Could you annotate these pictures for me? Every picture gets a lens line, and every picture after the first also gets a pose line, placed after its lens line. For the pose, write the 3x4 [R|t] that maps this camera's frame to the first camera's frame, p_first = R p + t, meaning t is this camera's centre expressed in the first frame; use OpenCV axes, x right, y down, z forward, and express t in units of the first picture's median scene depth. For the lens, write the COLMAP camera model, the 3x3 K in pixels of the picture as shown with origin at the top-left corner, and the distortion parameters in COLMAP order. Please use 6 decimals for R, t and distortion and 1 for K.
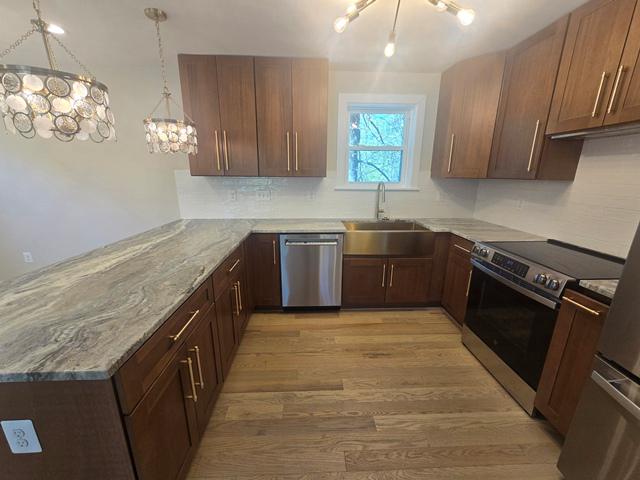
lens RADIAL K [[263.7, 0, 321.2], [0, 263.7, 244.4], [0, 0, 1]] dist [-0.004712, 0.002255]
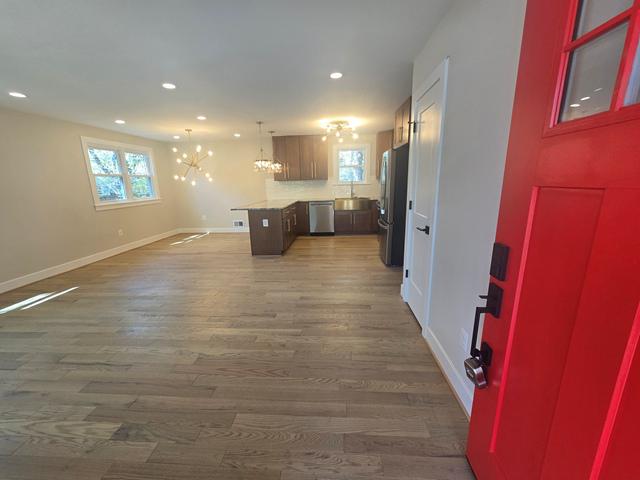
lens RADIAL K [[263.7, 0, 318.3], [0, 263.7, 242.4], [0, 0, 1]] dist [-0.004712, 0.002255]
pose [[0.992806, -0.008605, -0.119425, 0.242305], [0.004243, 0.999316, -0.036728, 0.462608], [0.119659, 0.035957, 0.992164, -1.563456]]
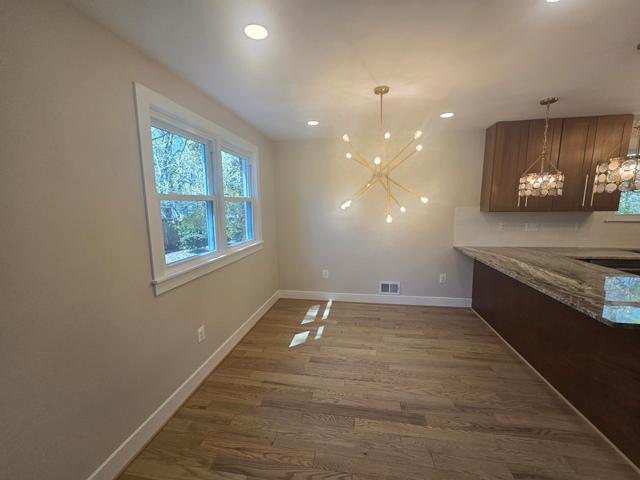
lens RADIAL K [[263.7, 0, 319.8], [0, 263.7, 242.1], [0, 0, 1]] dist [-0.004712, 0.002255]
pose [[0.977960, 0.007786, -0.208646, -1.106668], [-0.033508, 0.992204, -0.120036, 0.065273], [0.206085, 0.124382, 0.970597, -0.394113]]
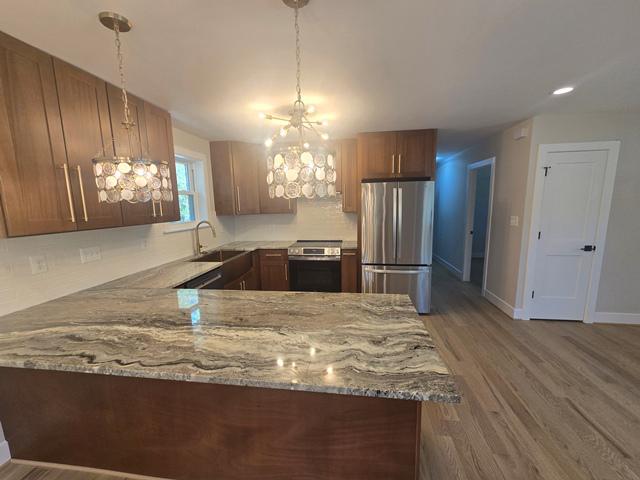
lens RADIAL K [[263.7, 0, 320.7], [0, 263.7, 241.8], [0, 0, 1]] dist [-0.004712, 0.002255]
pose [[0.178005, -0.154270, 0.971862, -0.971017], [0.281663, 0.954299, 0.099893, -0.140273], [-0.942857, 0.255956, 0.213323, 0.327055]]
